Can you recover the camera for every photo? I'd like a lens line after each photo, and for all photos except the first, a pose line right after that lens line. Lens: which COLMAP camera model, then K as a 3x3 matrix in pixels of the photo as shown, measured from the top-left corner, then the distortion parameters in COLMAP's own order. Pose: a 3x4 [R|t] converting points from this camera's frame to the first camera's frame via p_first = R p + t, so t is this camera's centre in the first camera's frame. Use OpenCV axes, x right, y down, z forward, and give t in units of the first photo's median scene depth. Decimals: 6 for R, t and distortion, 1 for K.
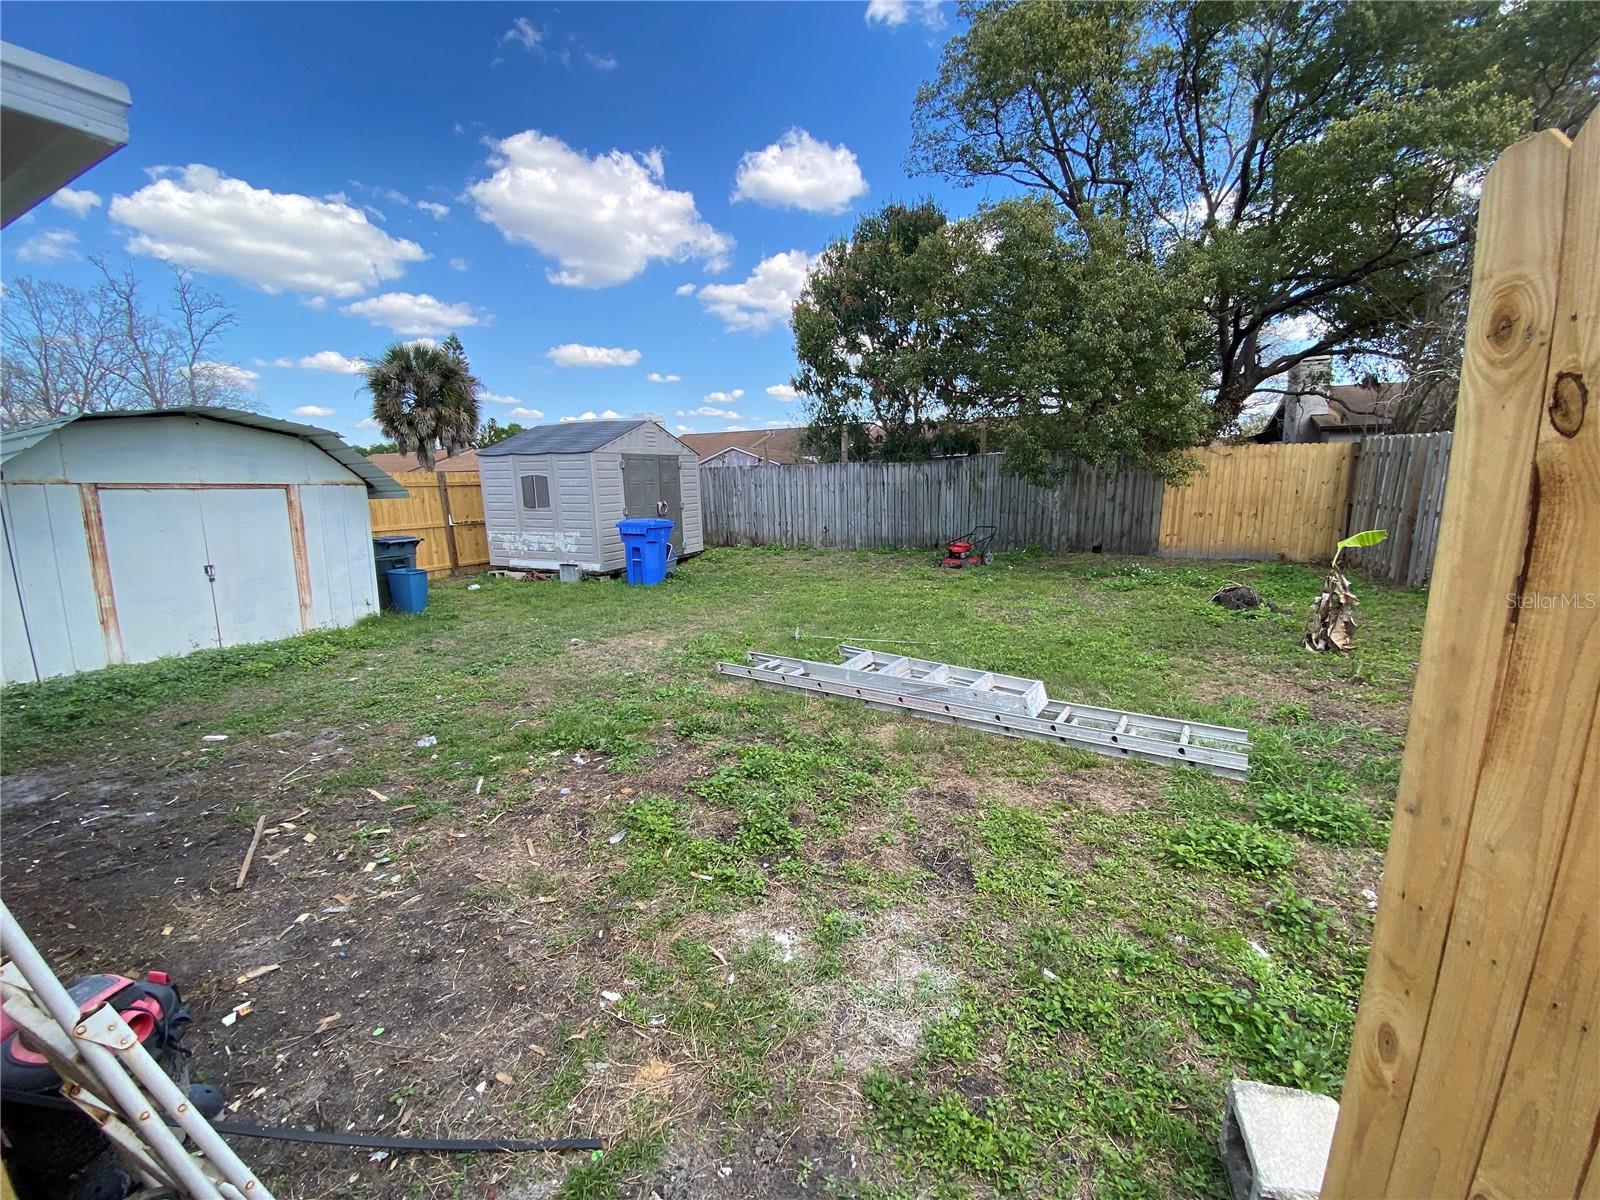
lens RADIAL K [[650.0, 0, 800.0], [0, 650.0, 600.0], [0, 0, 1]] dist [0.018480, -0.020985]
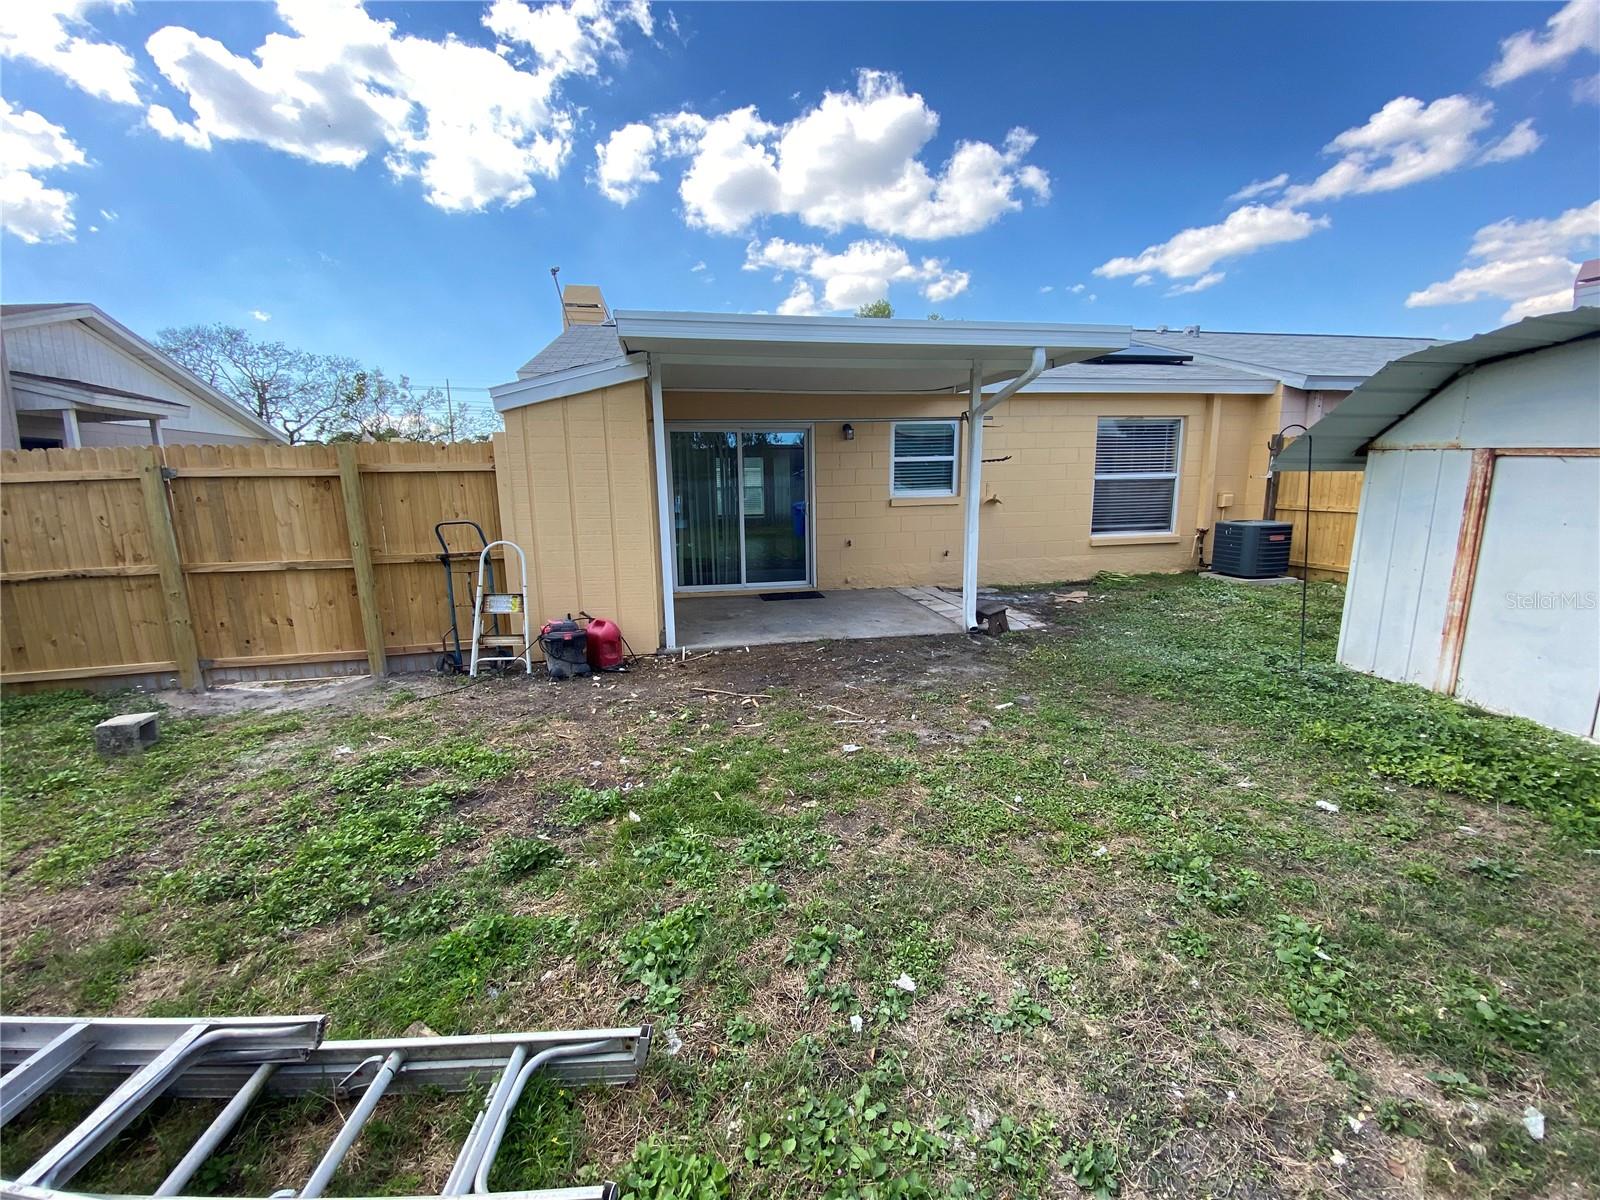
lens RADIAL K [[650.0, 0, 800.0], [0, 650.0, 600.0], [0, 0, 1]] dist [0.018480, -0.020985]
pose [[-0.820074, 0.118908, -0.559768, -0.114029], [-0.077101, 0.946297, 0.313971, -0.460909], [0.567040, 0.300638, -0.766865, 2.843584]]
